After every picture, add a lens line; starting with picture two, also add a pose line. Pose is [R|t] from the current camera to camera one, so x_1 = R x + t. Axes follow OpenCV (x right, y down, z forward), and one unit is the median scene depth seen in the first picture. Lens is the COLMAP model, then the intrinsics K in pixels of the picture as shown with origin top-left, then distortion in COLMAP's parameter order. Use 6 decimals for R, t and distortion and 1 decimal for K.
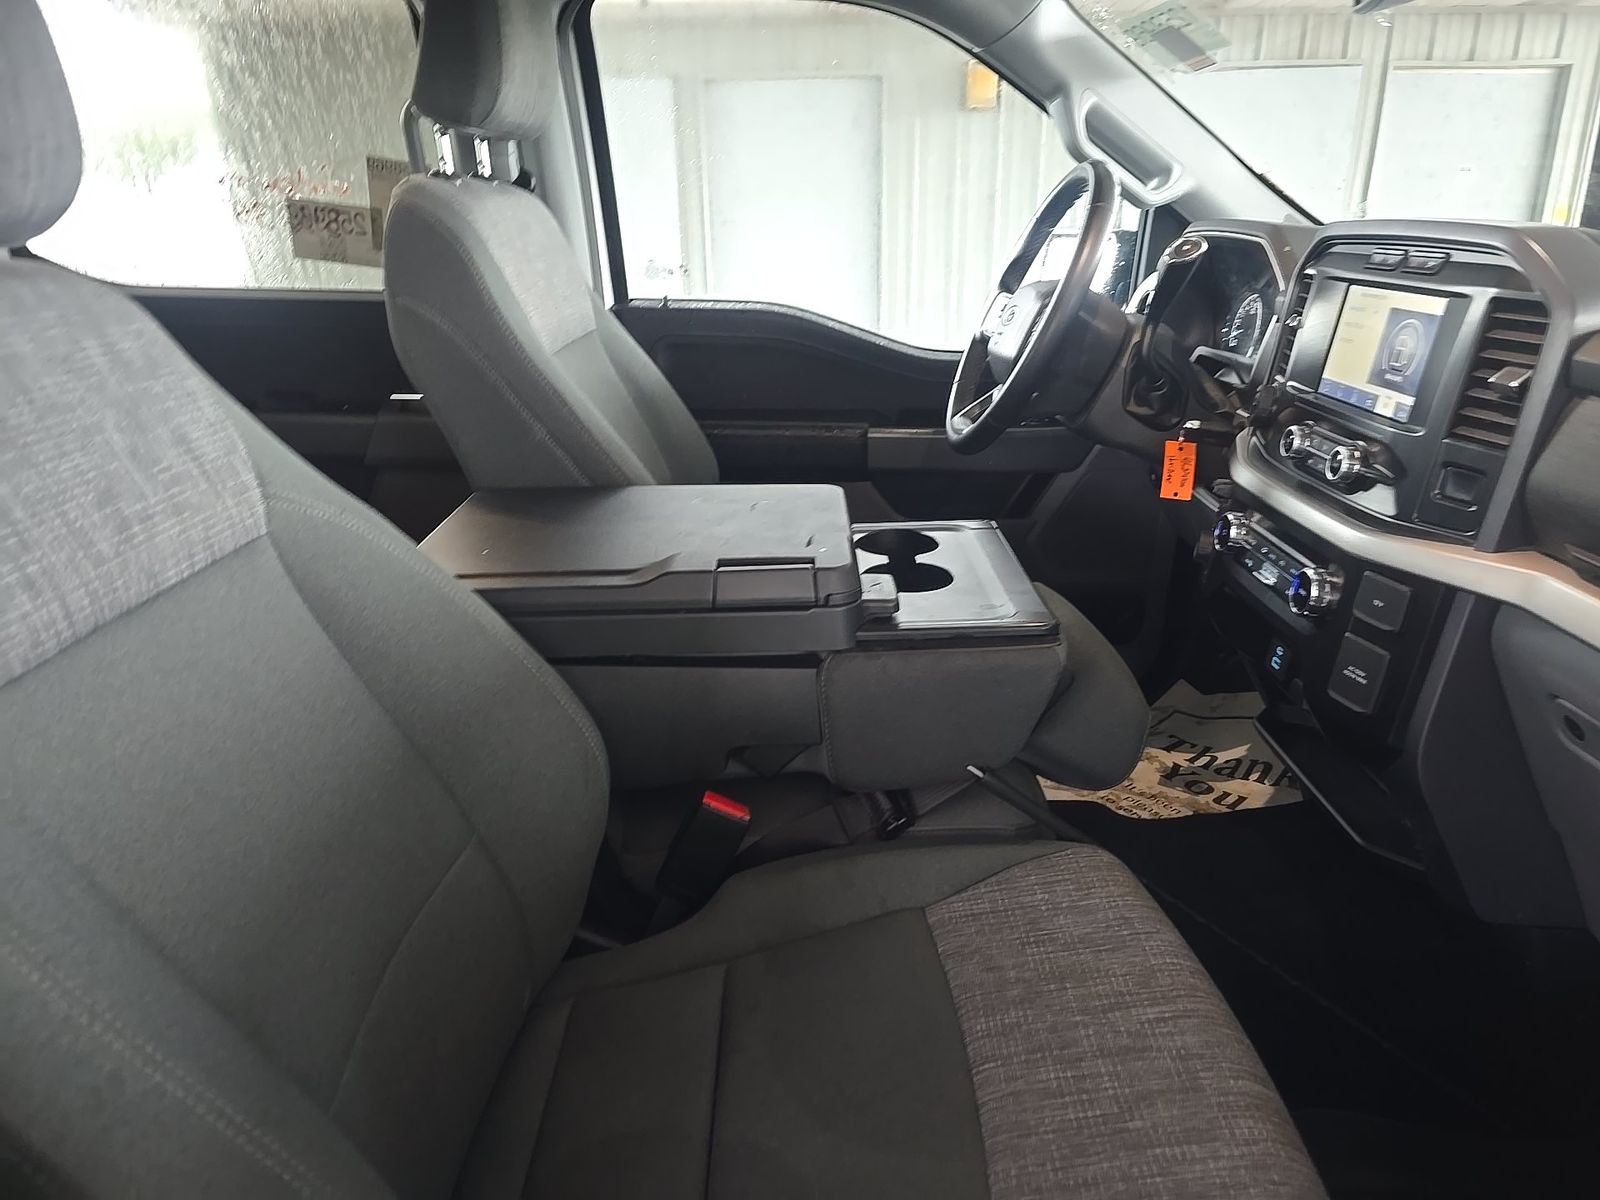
lens RADIAL K [[1090.5, 0, 800.0], [0, 1090.5, 600.0], [0, 0, 1]] dist [0.042568, -0.042468]
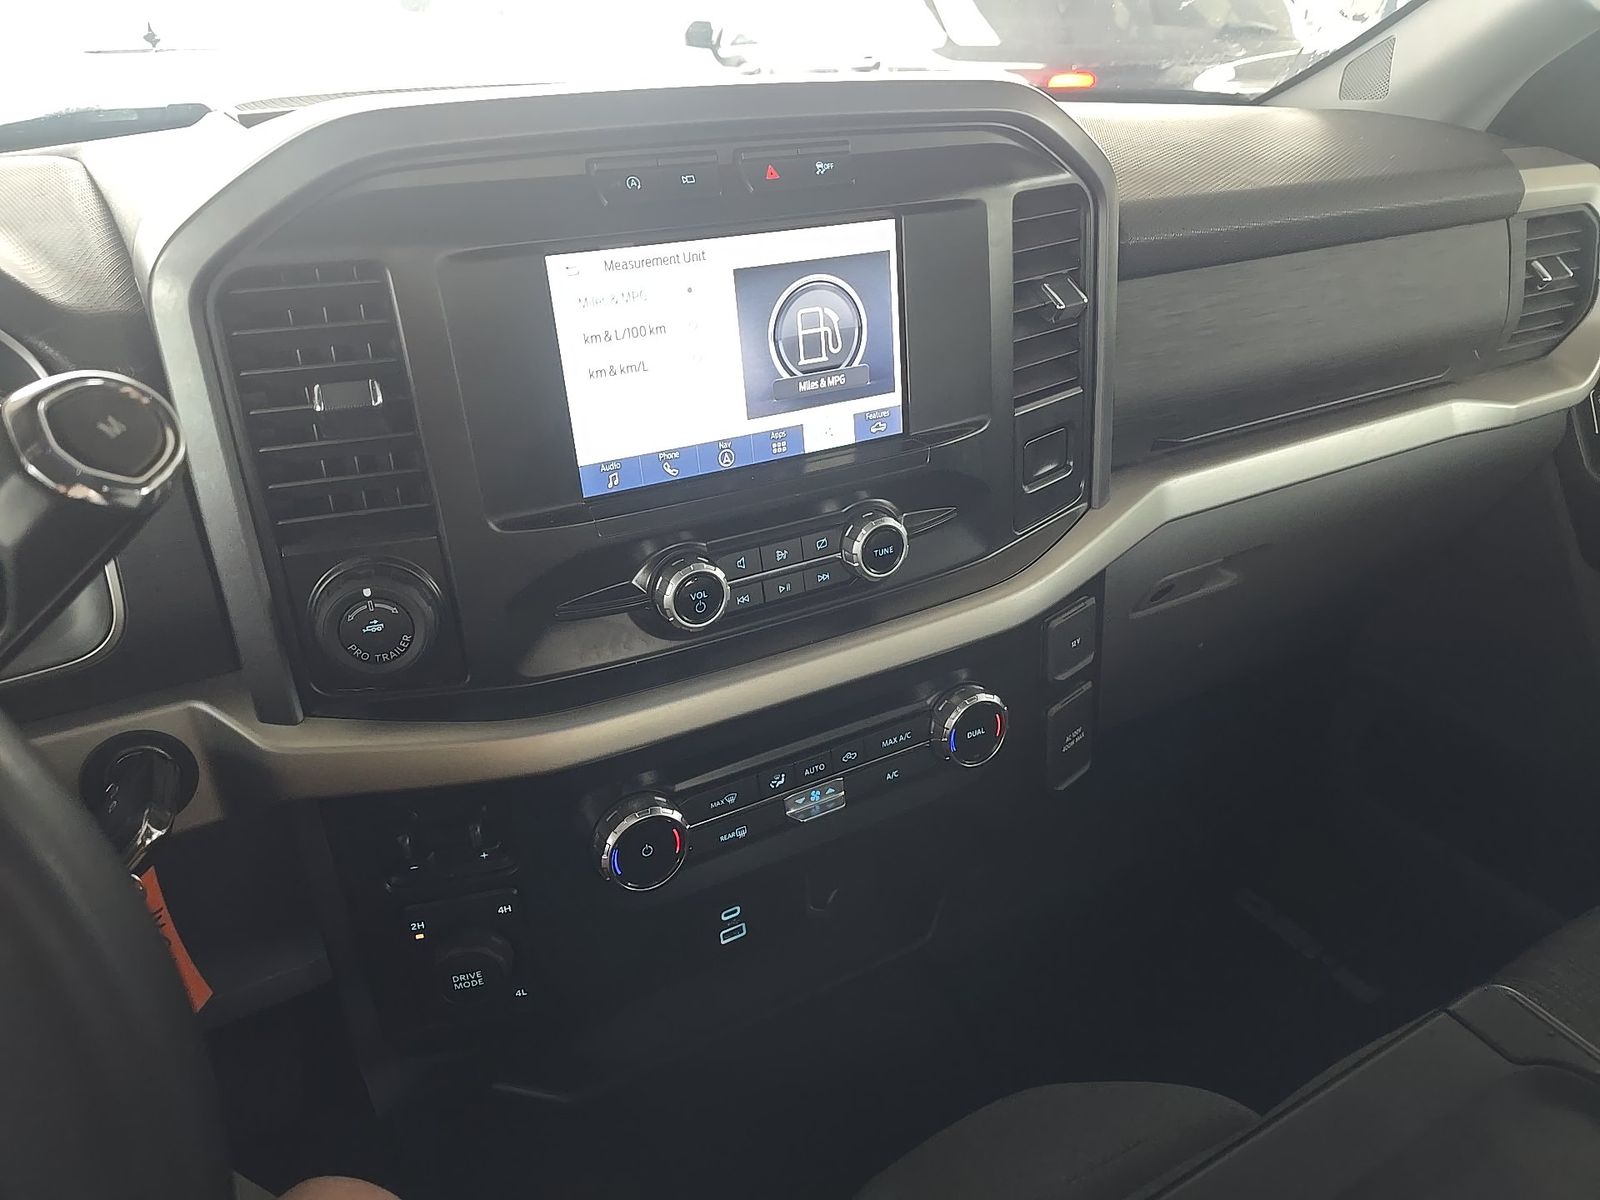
lens RADIAL K [[1090.5, 0, 800.0], [0, 1090.5, 600.0], [0, 0, 1]] dist [0.042568, -0.042468]
pose [[-0.493768, -0.415471, 0.763922, 0.081069], [0.299755, 0.743319, 0.598016, -0.446324], [-0.816296, 0.524271, -0.242488, 1.184668]]
